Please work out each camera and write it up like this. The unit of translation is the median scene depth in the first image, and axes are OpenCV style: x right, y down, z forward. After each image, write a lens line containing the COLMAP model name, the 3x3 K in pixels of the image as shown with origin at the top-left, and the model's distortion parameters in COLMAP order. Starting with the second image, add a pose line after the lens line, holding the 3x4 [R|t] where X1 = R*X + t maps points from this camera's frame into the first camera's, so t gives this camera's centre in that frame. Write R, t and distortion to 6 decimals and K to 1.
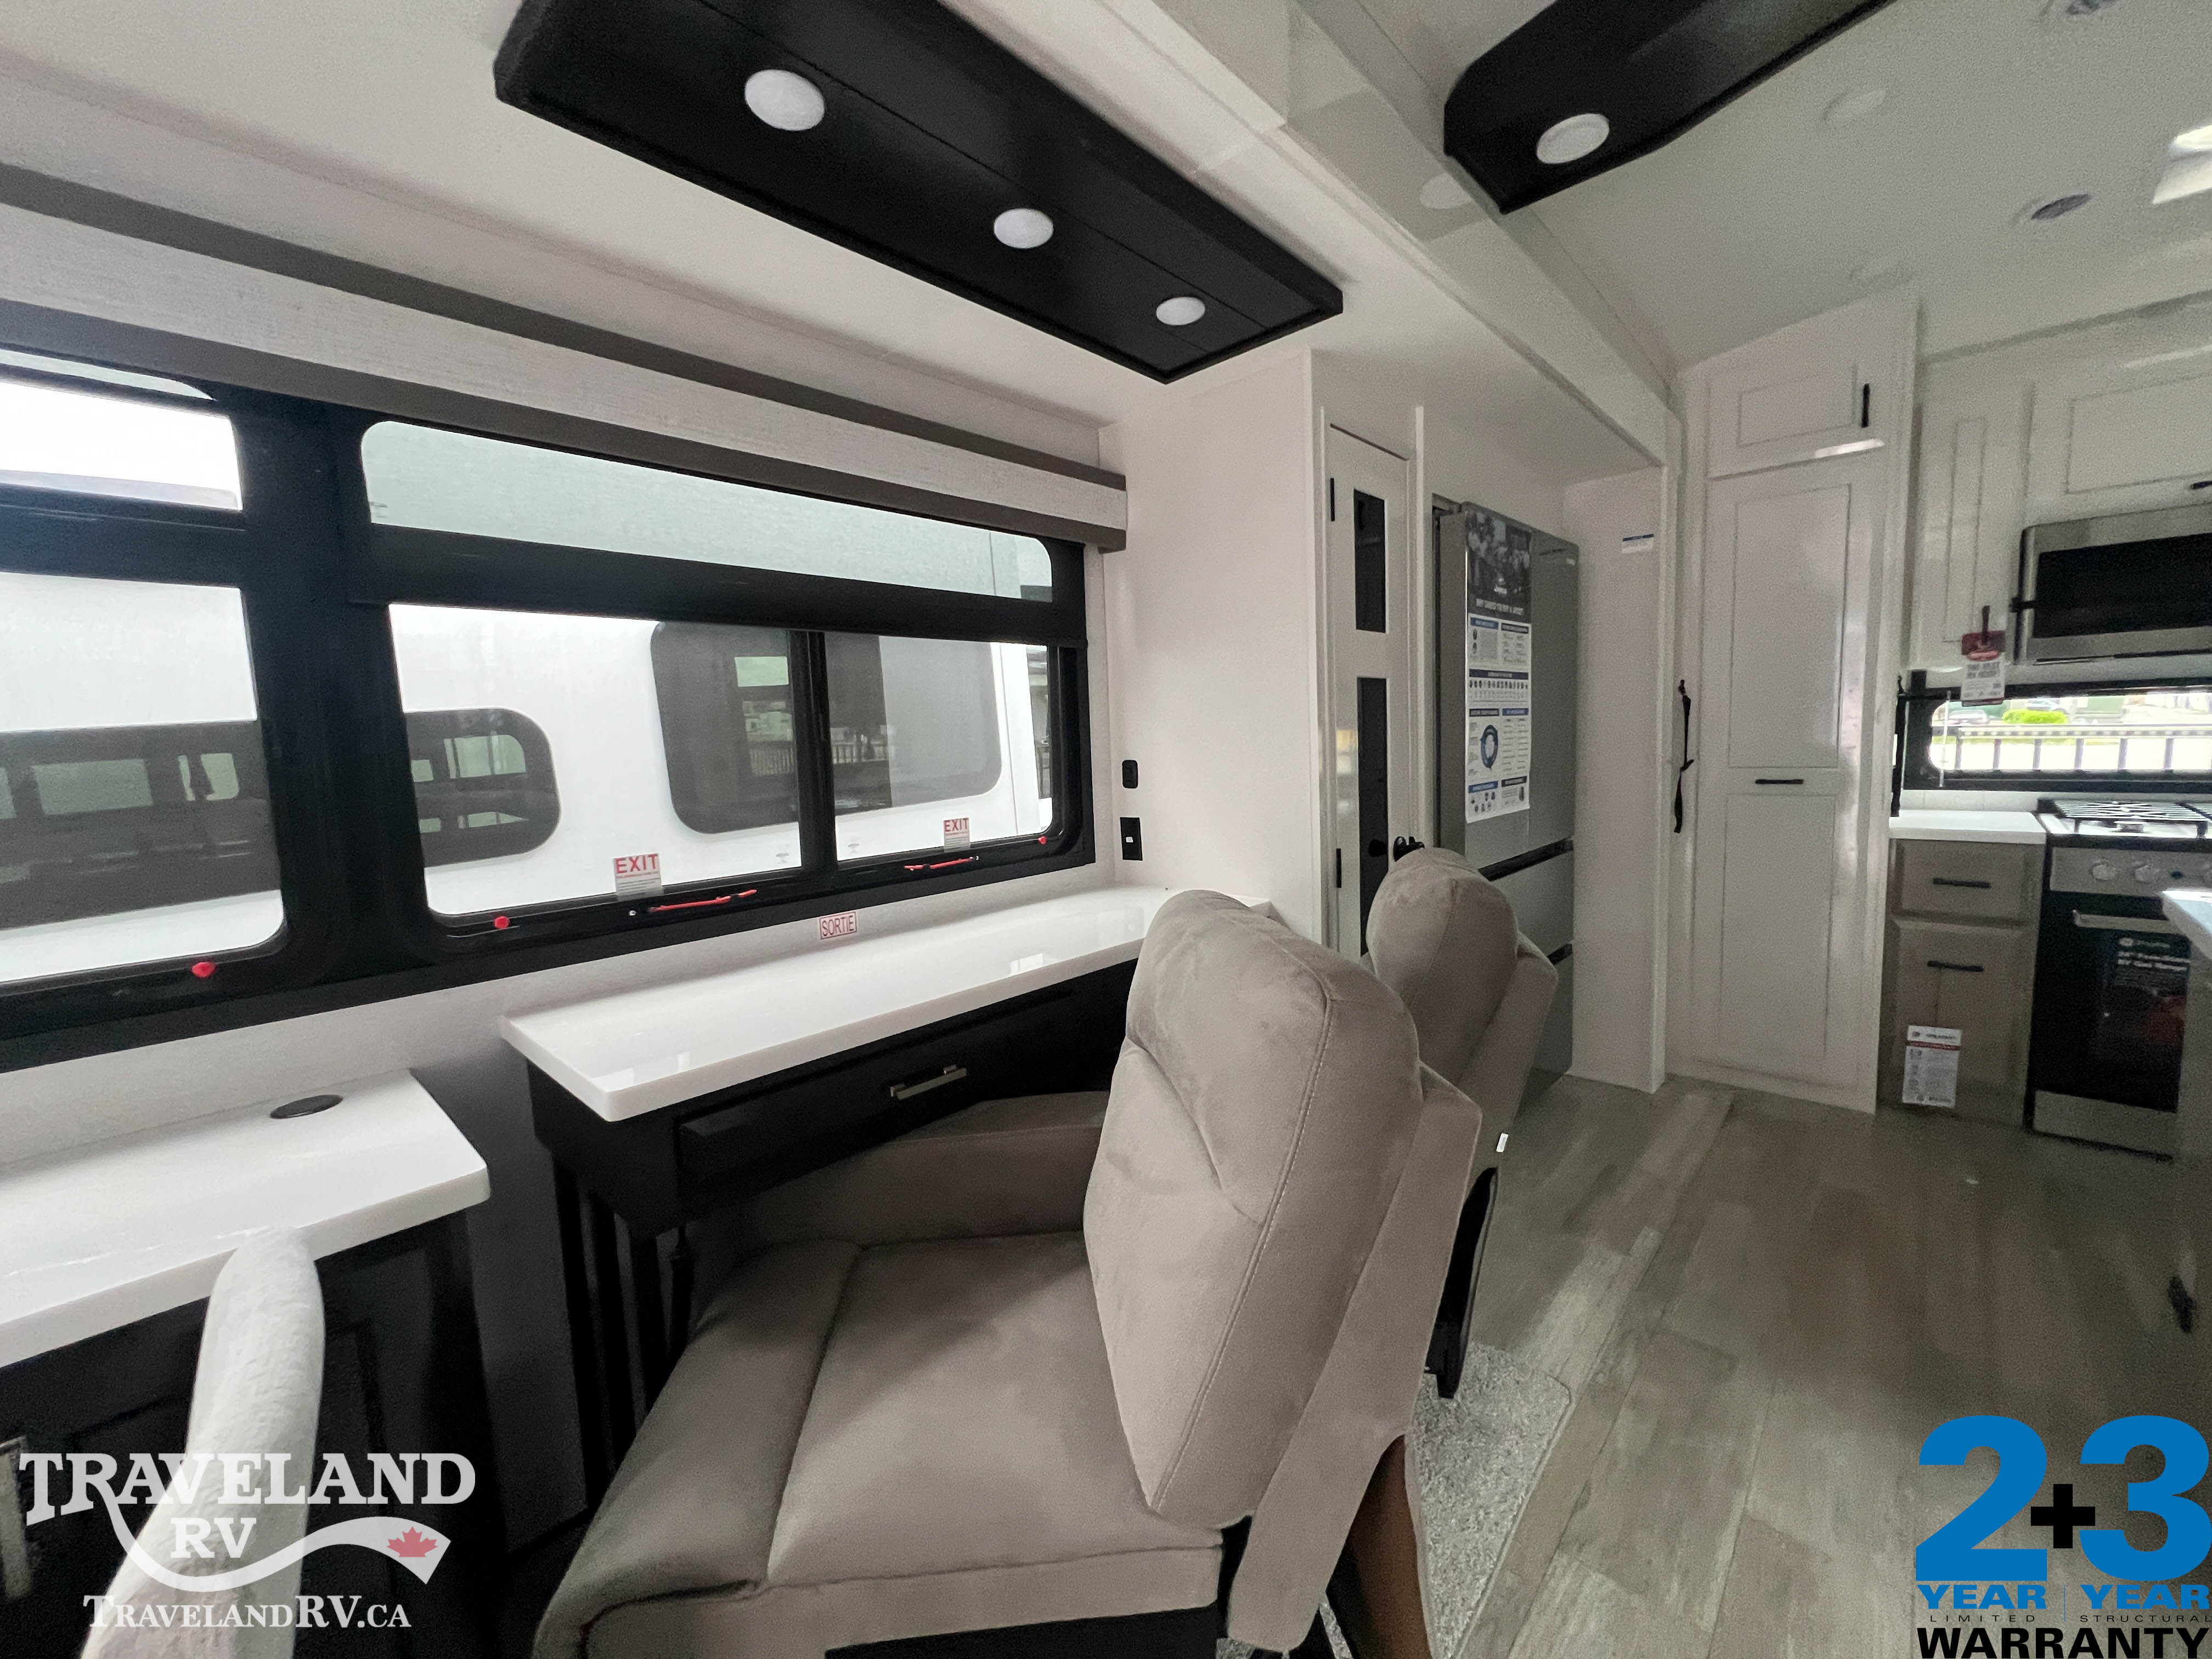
lens RADIAL K [[877.4, 0, 1105.2], [0, 877.4, 827.5], [0, 0, 1]] dist [-0.002748, -0.000226]
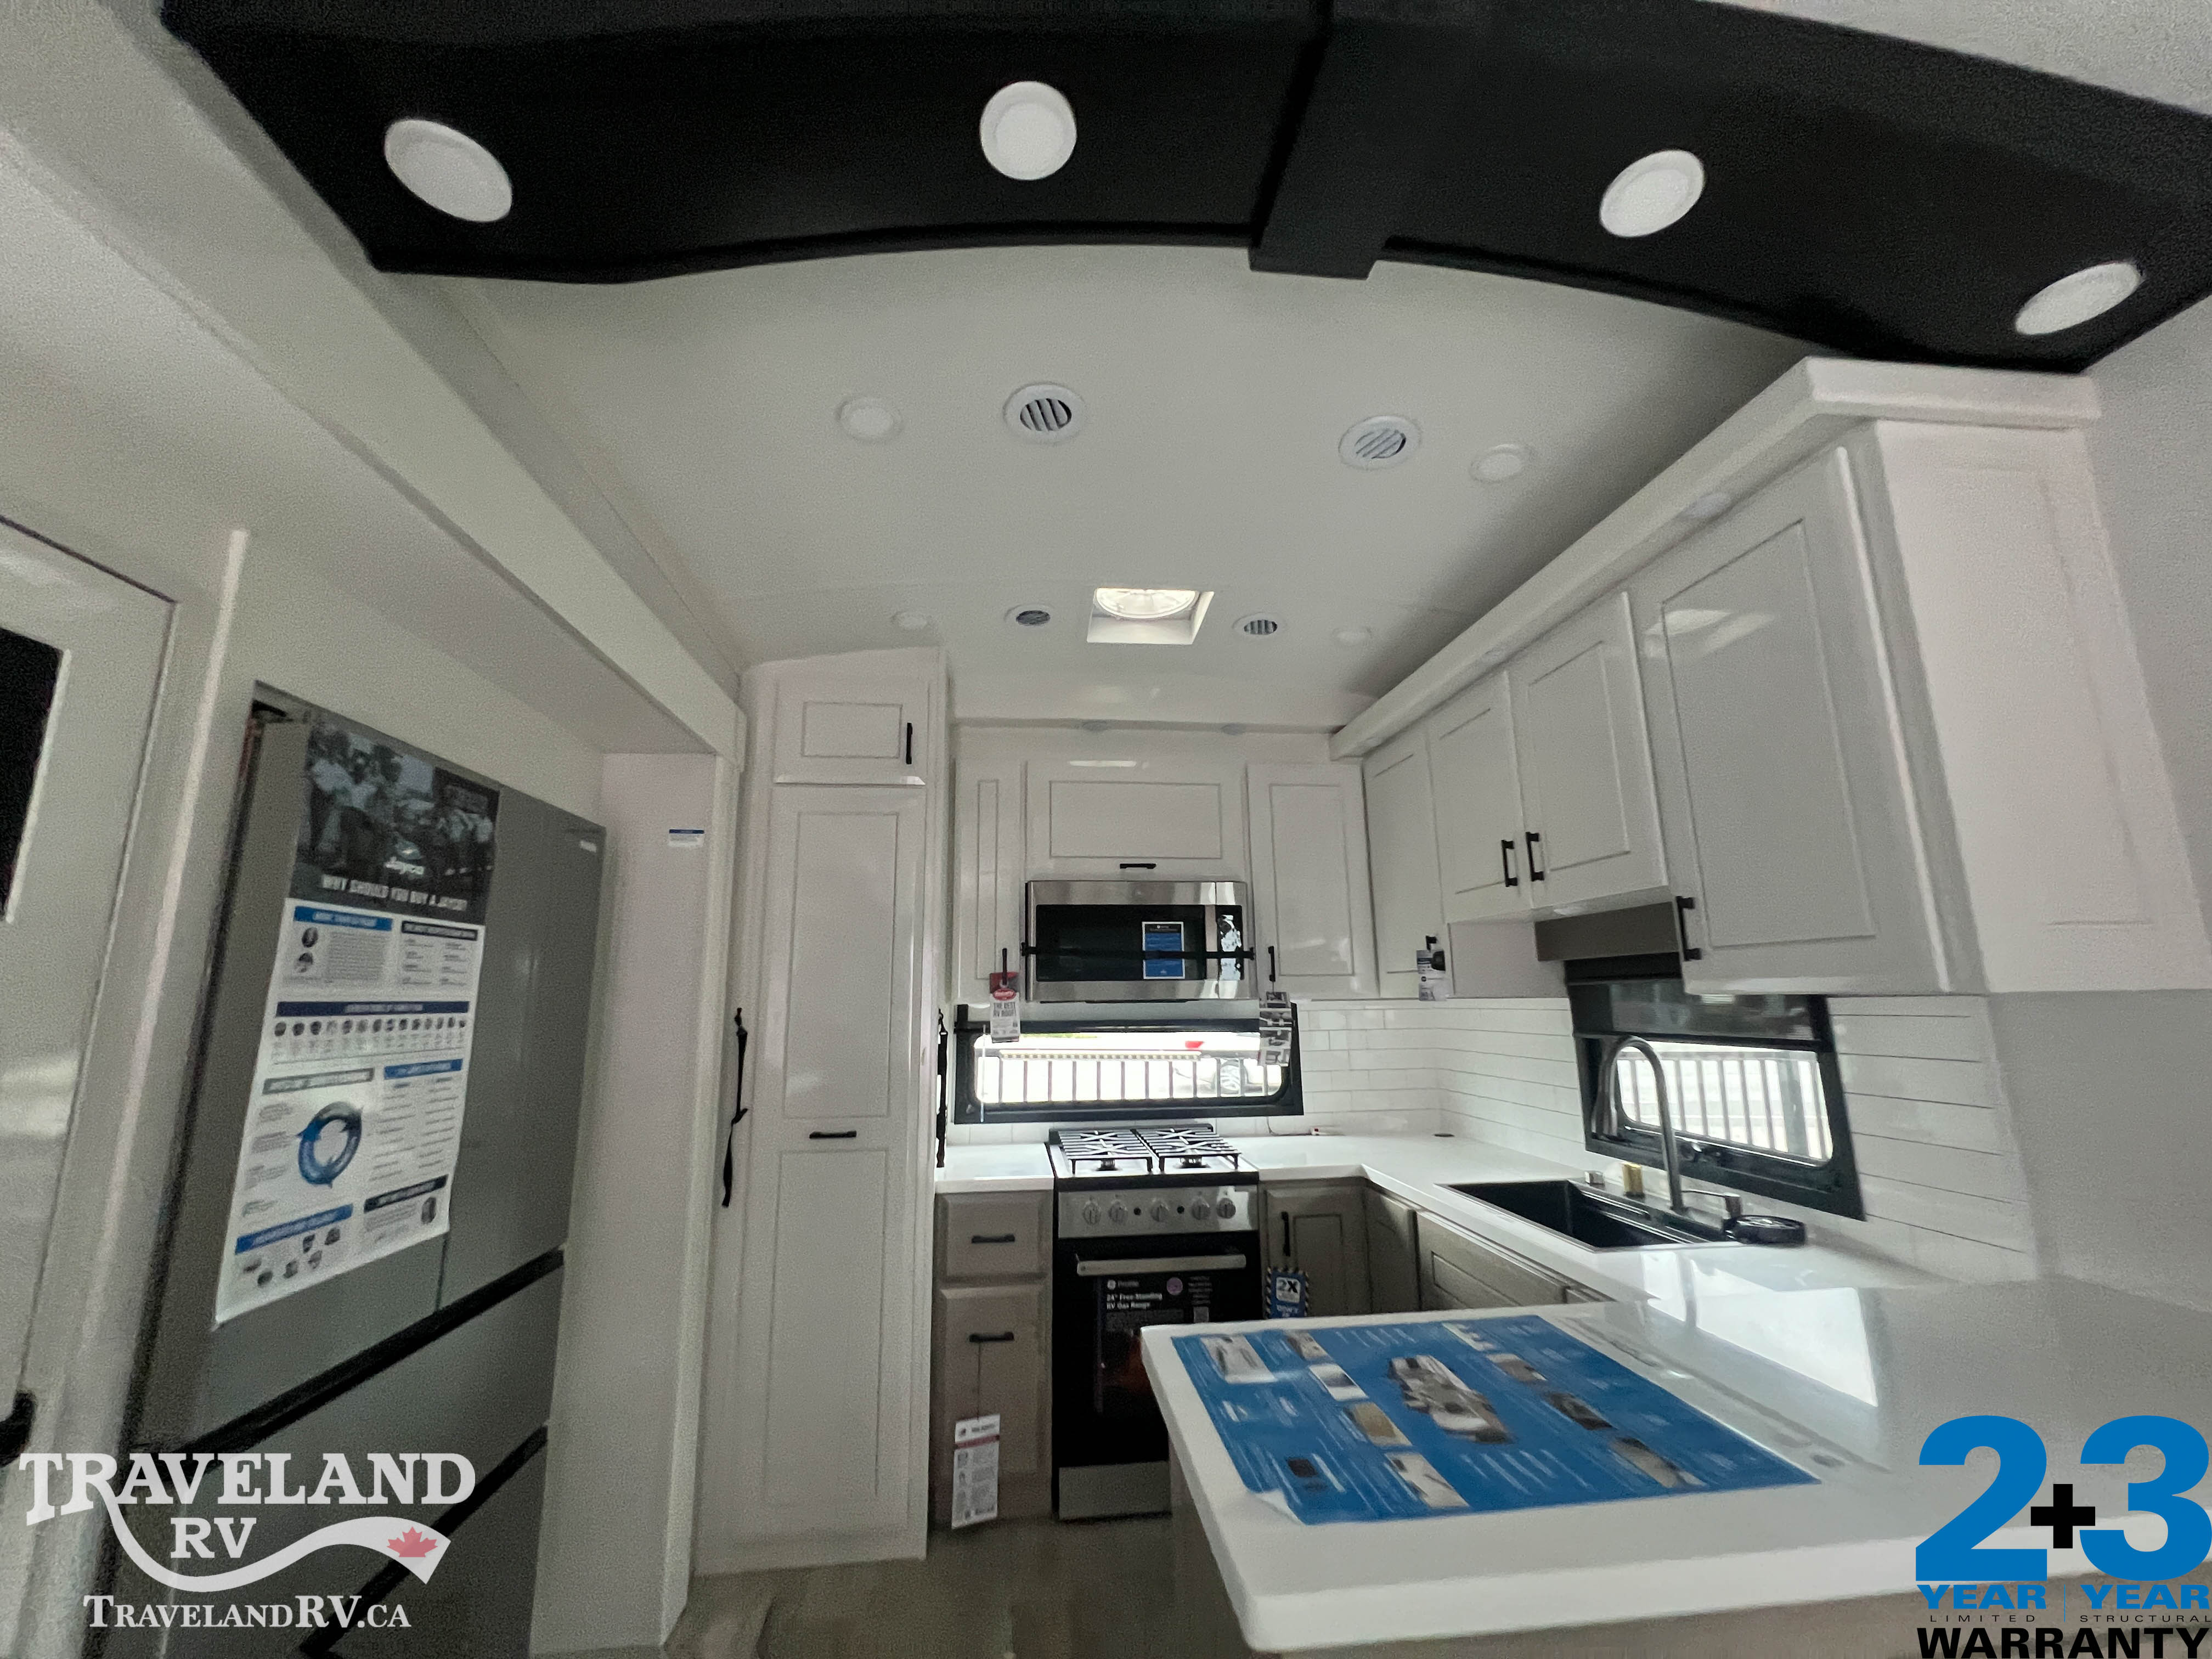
lens RADIAL K [[881.2, 0, 1101.8], [0, 881.2, 826.0], [0, 0, 1]] dist [-0.000151, -0.000059]
pose [[0.649766, 0.178611, 0.738852, 0.273949], [0.067118, 0.954724, -0.289822, -0.079171], [-0.757165, 0.237907, 0.608359, 0.228707]]
